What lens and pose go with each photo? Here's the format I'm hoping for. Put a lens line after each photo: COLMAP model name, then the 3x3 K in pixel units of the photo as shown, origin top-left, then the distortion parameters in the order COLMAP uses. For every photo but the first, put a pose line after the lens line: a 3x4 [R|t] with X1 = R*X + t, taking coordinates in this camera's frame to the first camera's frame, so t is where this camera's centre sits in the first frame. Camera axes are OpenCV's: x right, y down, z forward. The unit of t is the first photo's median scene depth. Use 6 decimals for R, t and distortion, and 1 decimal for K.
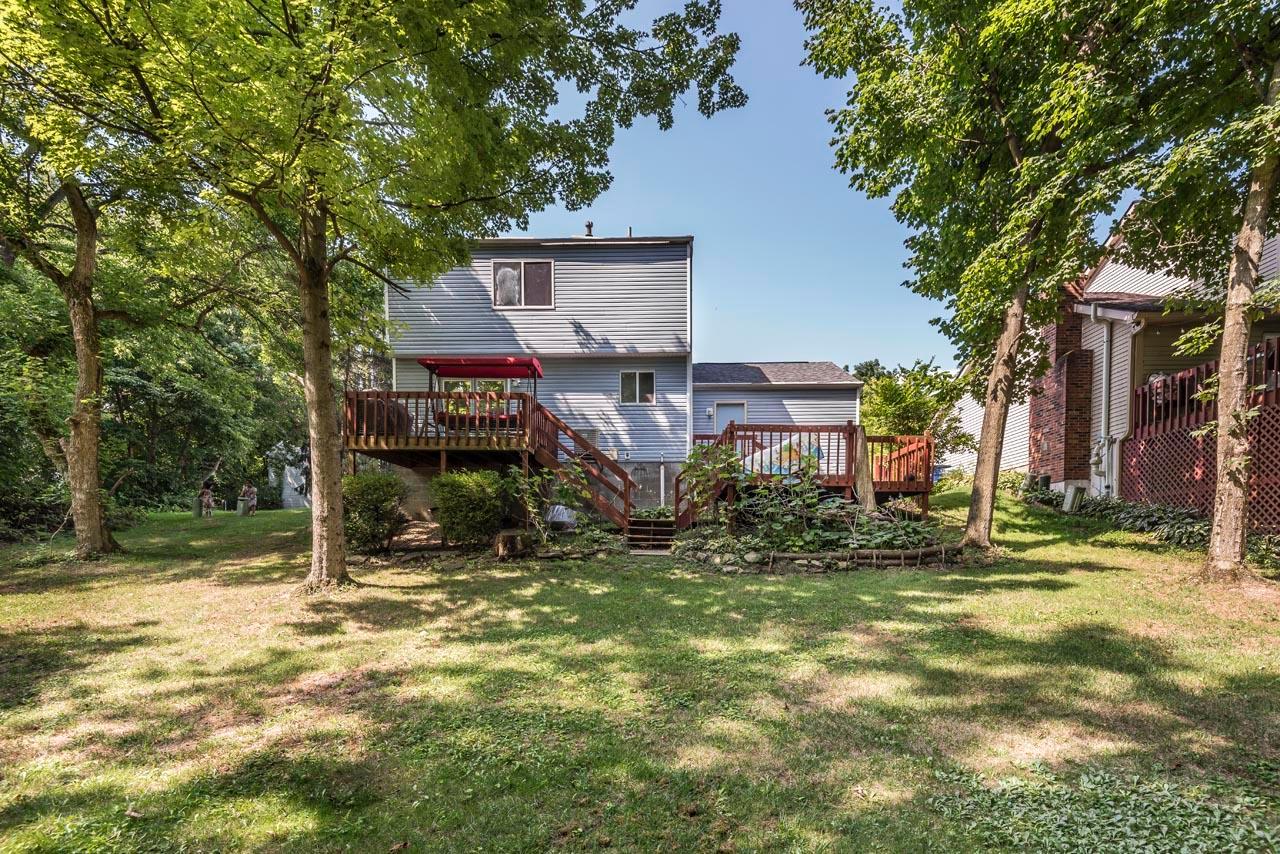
lens RADIAL K [[580.9, 0, 643.1], [0, 580.9, 527.9], [0, 0, 1]] dist [0.001938, -0.000767]
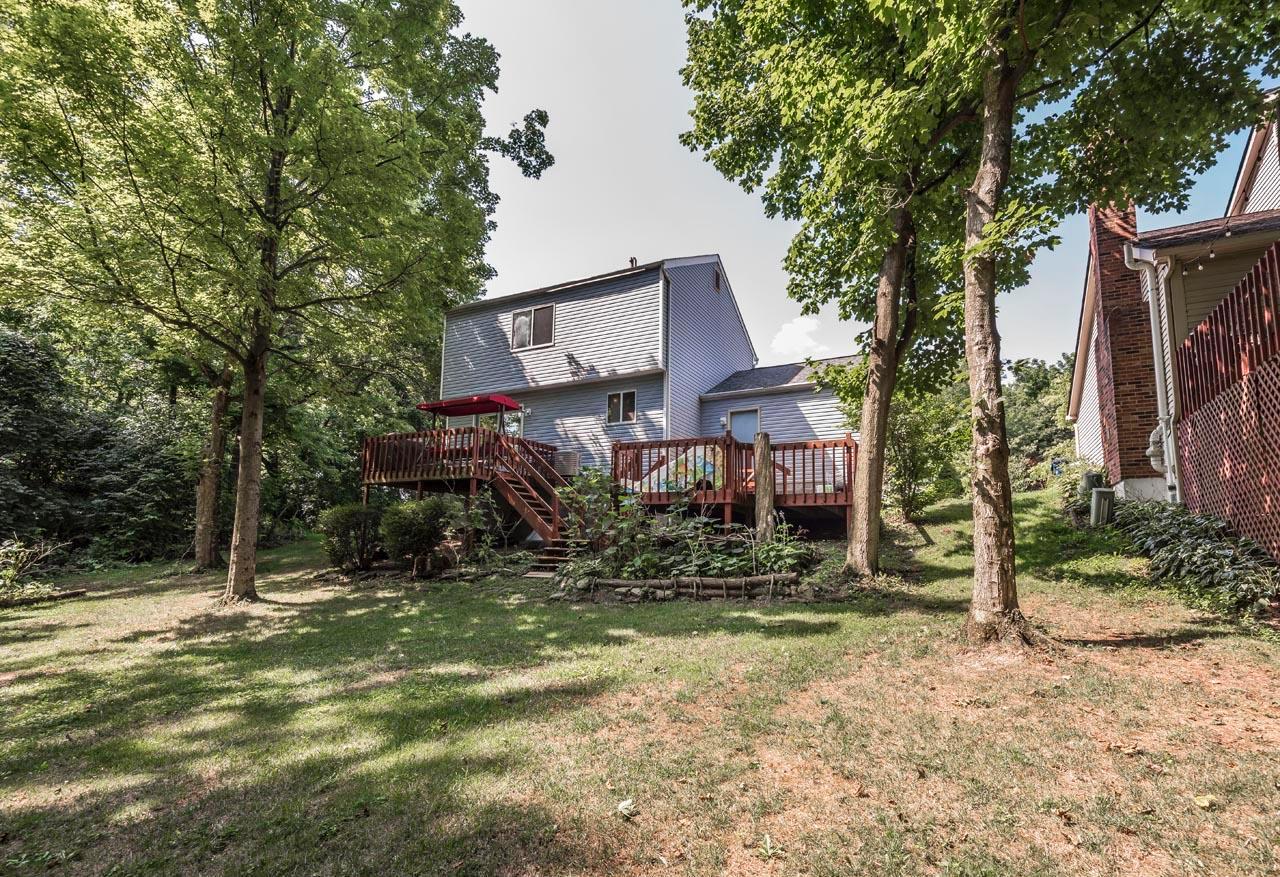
lens RADIAL K [[587.8, 0, 640.4], [0, 587.8, 437.7], [0, 0, 1]] dist [-0.001429, -0.000104]
pose [[0.914934, -0.076188, -0.396347, 0.436555], [0.010839, 0.986306, -0.164571, -0.016440], [0.403457, 0.146276, 0.903231, 0.080380]]
